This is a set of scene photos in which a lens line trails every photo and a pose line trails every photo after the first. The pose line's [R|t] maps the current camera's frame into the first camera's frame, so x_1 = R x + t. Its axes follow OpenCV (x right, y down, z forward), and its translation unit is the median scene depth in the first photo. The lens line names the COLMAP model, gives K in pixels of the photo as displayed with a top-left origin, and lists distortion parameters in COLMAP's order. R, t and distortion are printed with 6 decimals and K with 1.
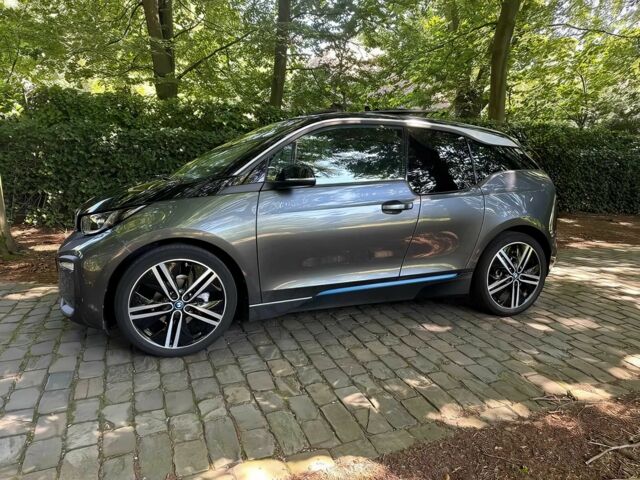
lens RADIAL K [[452.4, 0, 320.6], [0, 452.4, 240.6], [0, 0, 1]] dist [0.021905, -0.044356]
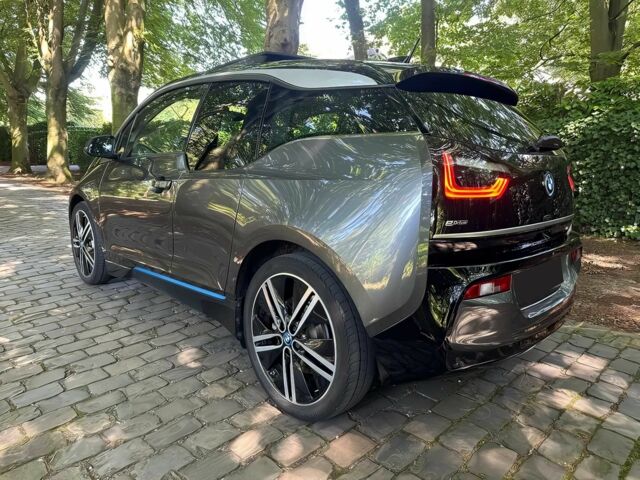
lens RADIAL K [[452.4, 0, 321.2], [0, 452.4, 239.3], [0, 0, 1]] dist [0.021905, -0.044356]
pose [[0.406771, 0.149508, -0.901213, 0.975317], [-0.184025, 0.979704, 0.079468, -0.088144], [0.894803, 0.133521, 0.426028, 0.876093]]
